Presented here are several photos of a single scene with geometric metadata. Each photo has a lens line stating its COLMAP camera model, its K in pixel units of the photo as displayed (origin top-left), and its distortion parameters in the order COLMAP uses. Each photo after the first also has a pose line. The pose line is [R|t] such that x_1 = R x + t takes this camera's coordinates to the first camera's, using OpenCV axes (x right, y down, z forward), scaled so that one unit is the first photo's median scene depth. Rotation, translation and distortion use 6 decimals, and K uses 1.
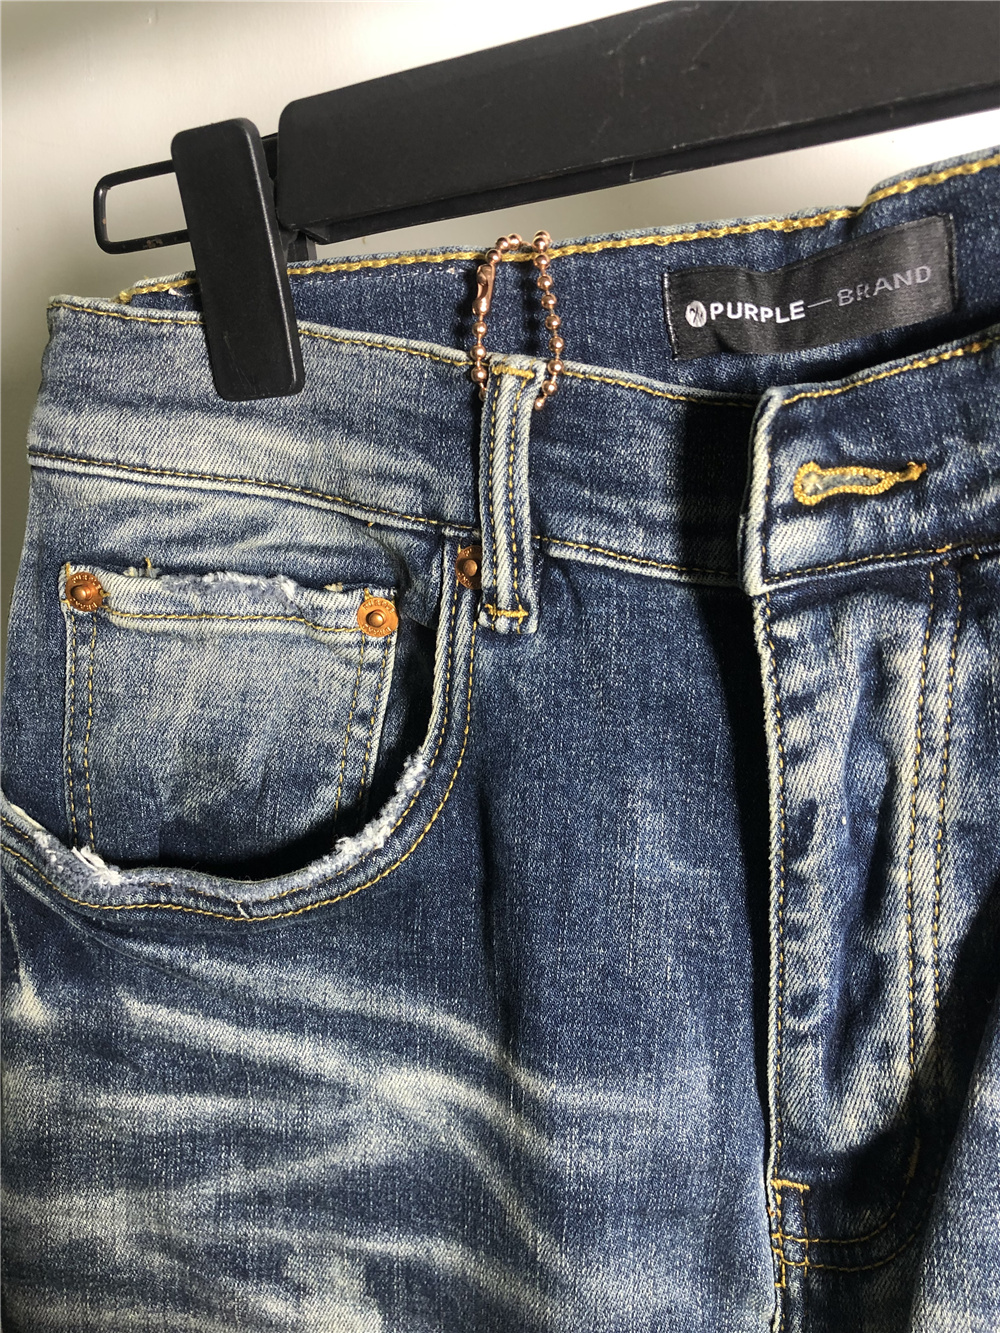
lens RADIAL K [[1112.2, 0, 505.4], [0, 1112.2, 661.5], [0, 0, 1]] dist [0.019626, -0.028250]
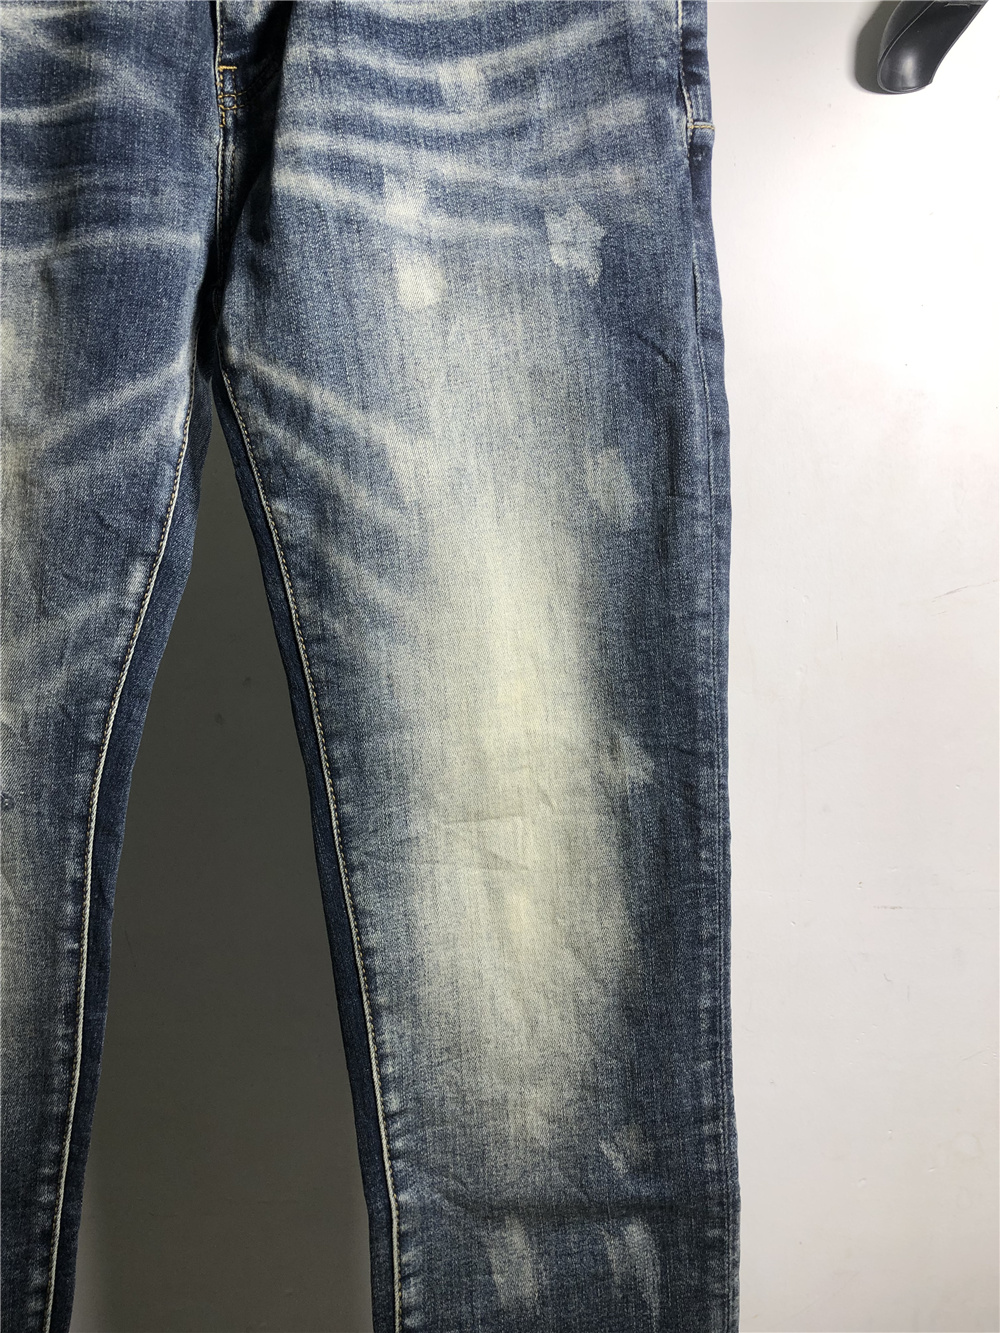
lens RADIAL K [[1112.2, 0, 535.9], [0, 1112.2, 649.2], [0, 0, 1]] dist [0.019626, -0.028250]
pose [[0.883400, 0.030482, 0.467628, -0.157081], [0.012689, 0.995960, -0.088892, 1.678882], [-0.468449, 0.084461, 0.879444, -0.916936]]
